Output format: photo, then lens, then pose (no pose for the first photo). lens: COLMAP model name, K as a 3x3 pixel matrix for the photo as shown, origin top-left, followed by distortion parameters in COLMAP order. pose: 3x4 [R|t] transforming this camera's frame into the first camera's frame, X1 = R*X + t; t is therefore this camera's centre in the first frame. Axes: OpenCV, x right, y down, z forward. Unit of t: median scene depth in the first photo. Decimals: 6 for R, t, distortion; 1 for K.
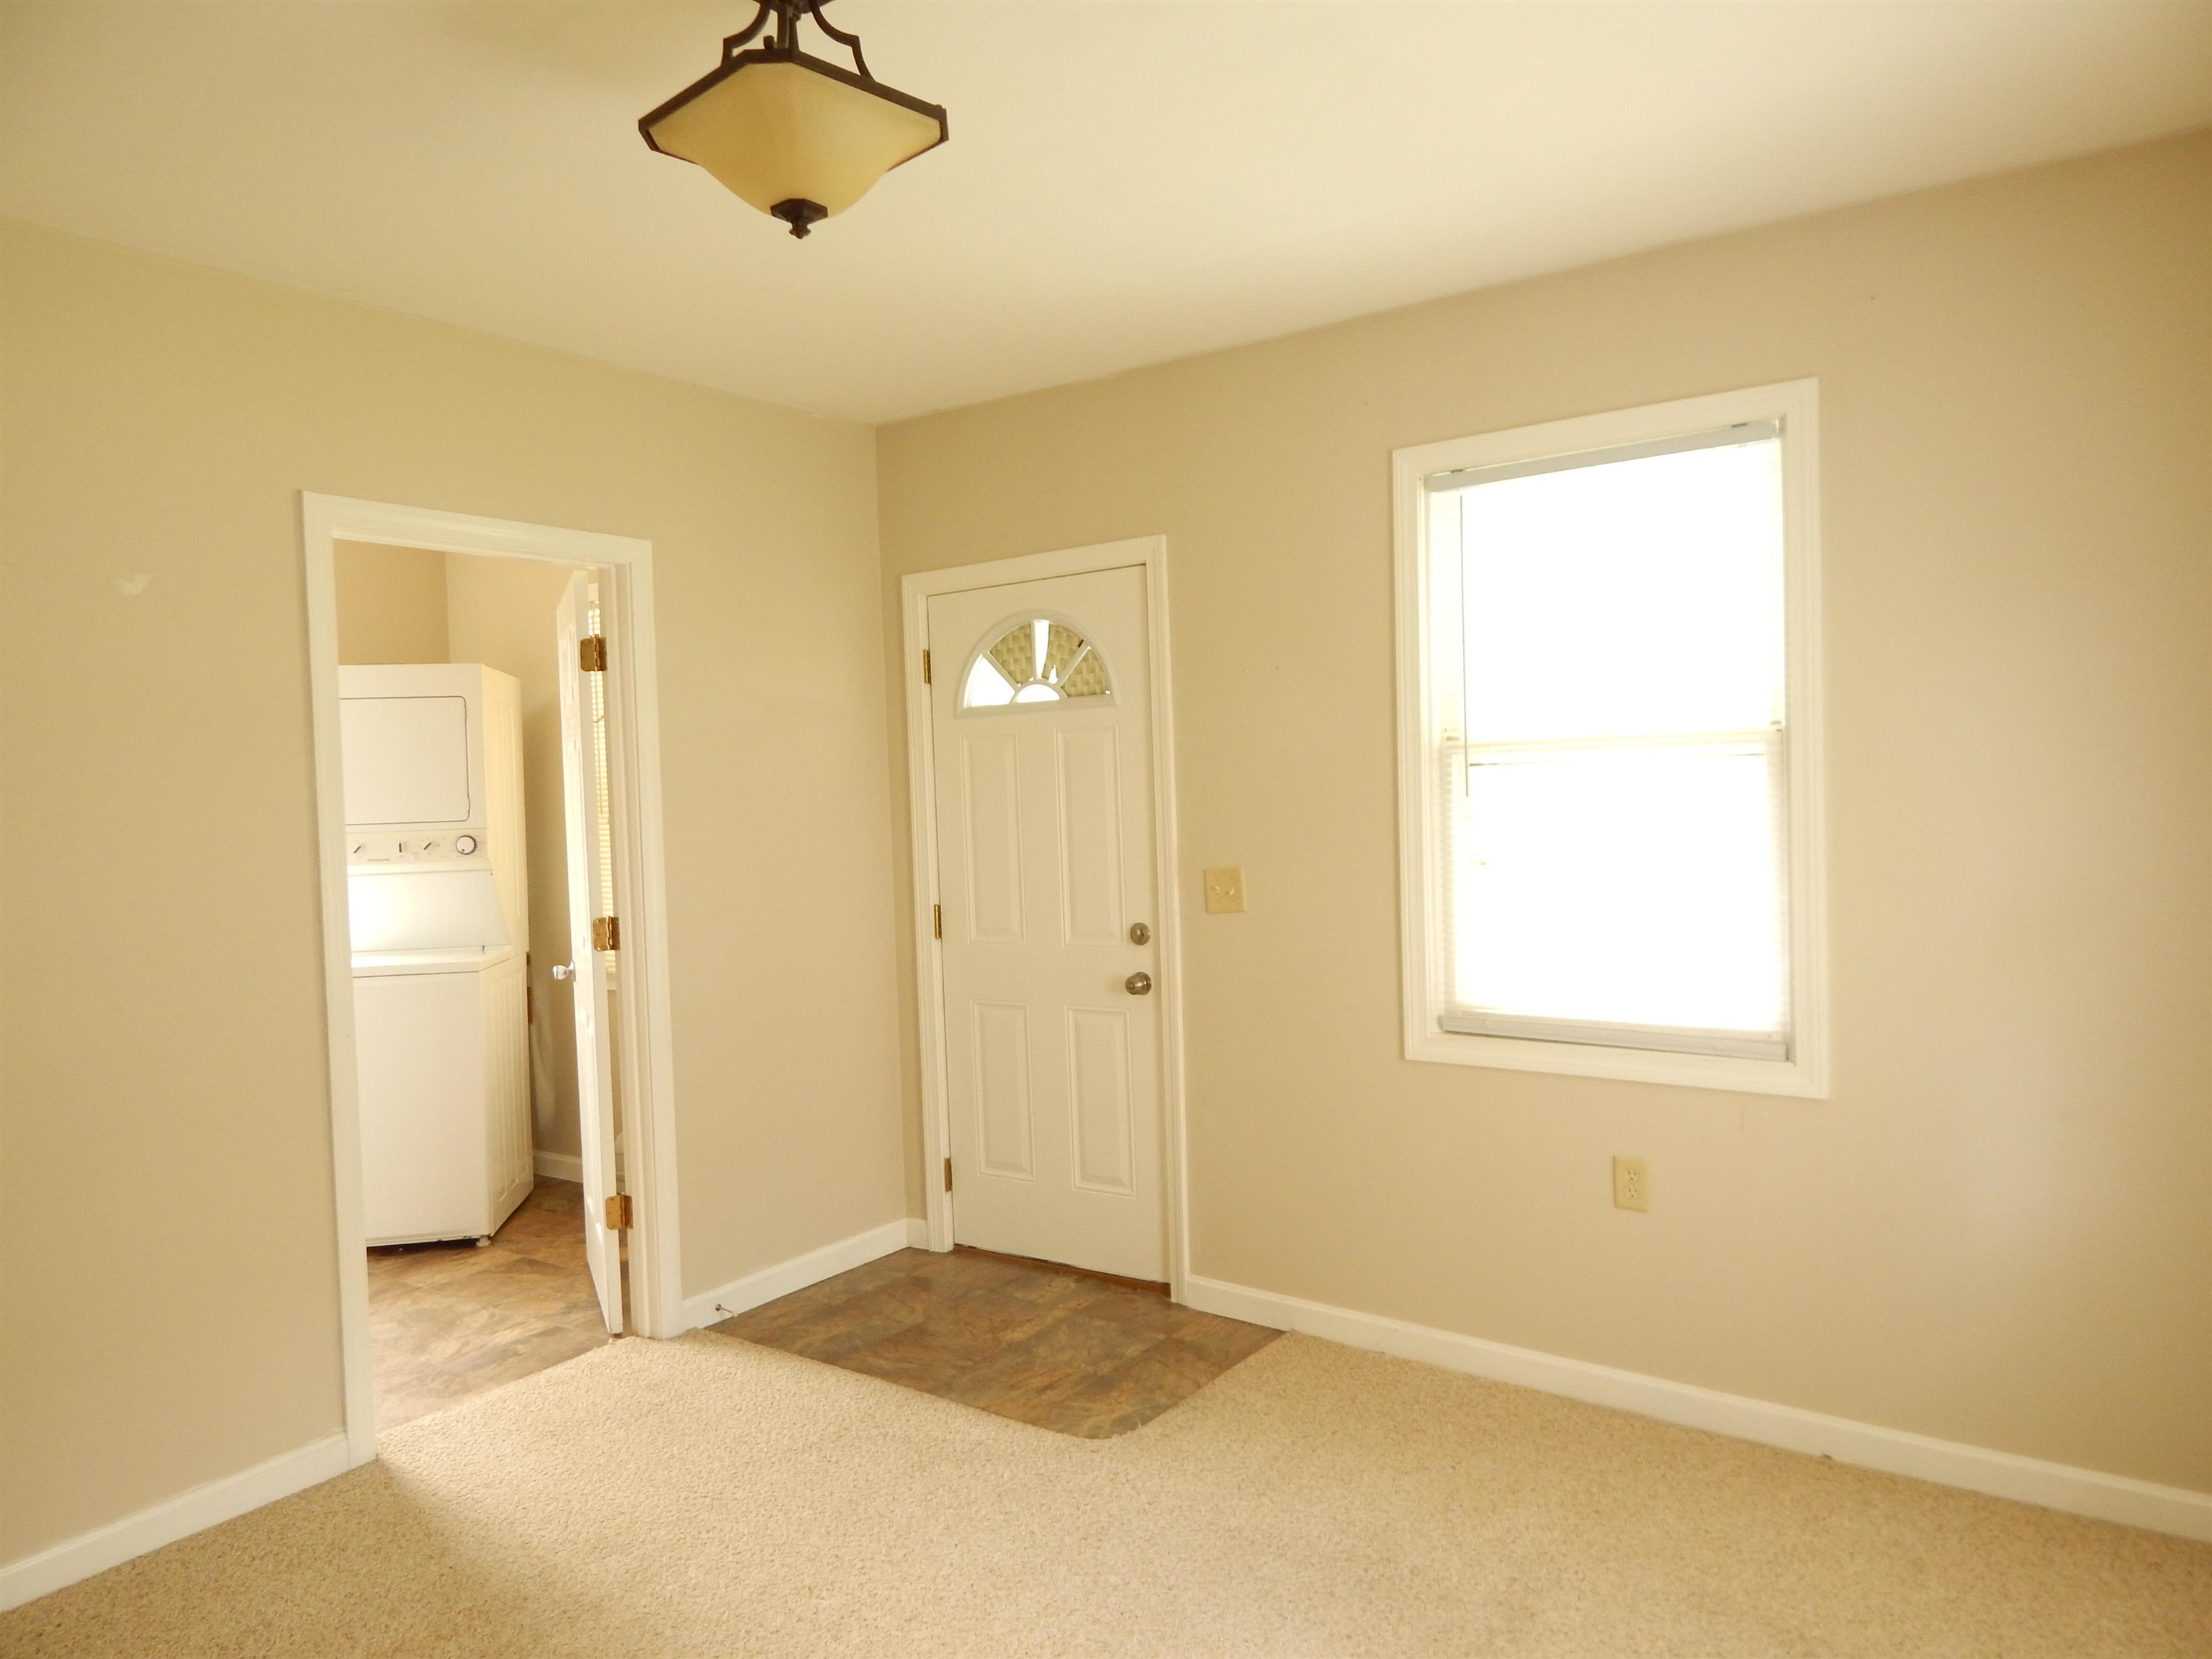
lens RADIAL K [[1451.0, 0, 1107.9], [0, 1451.0, 837.0], [0, 0, 1]] dist [0.002073, -0.001096]
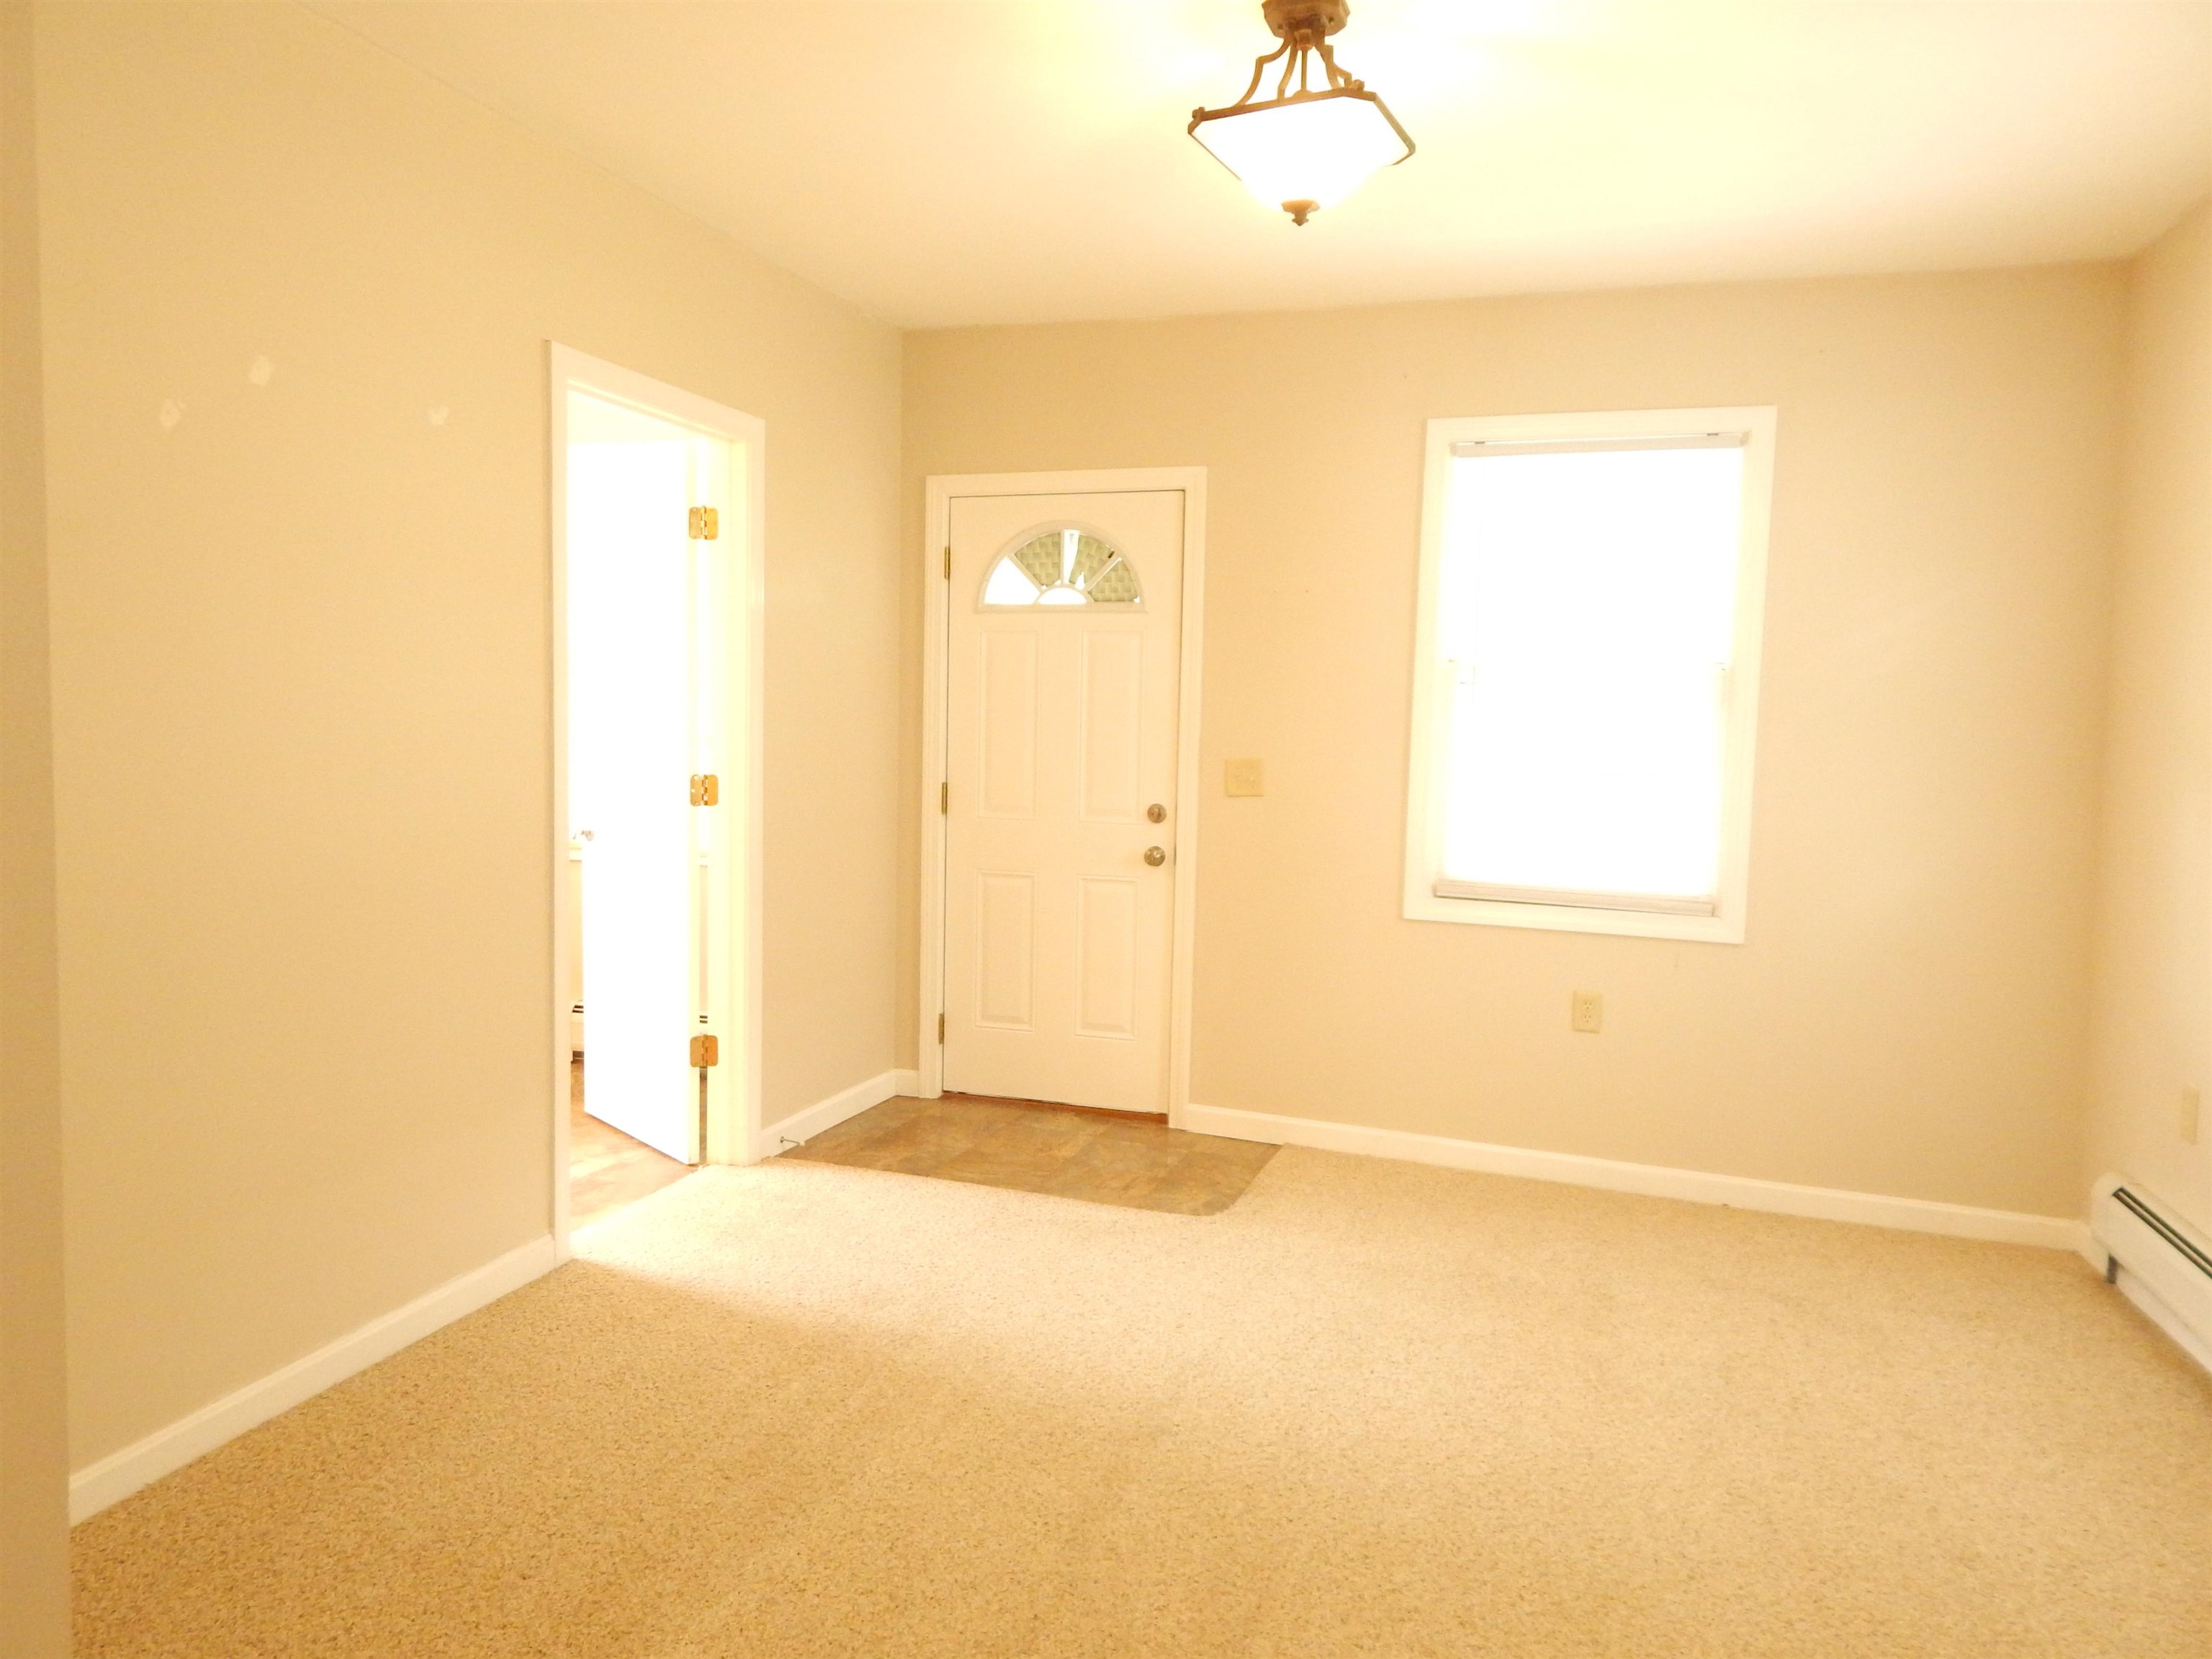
lens RADIAL K [[1484.8, 0, 1106.0], [0, 1484.8, 829.5], [0, 0, 1]] dist [0.036374, -0.039885]
pose [[0.957637, 0.038428, 0.285402, -0.356213], [-0.050161, 0.998165, 0.033911, 0.042406], [-0.283575, -0.046791, 0.957808, -0.120820]]
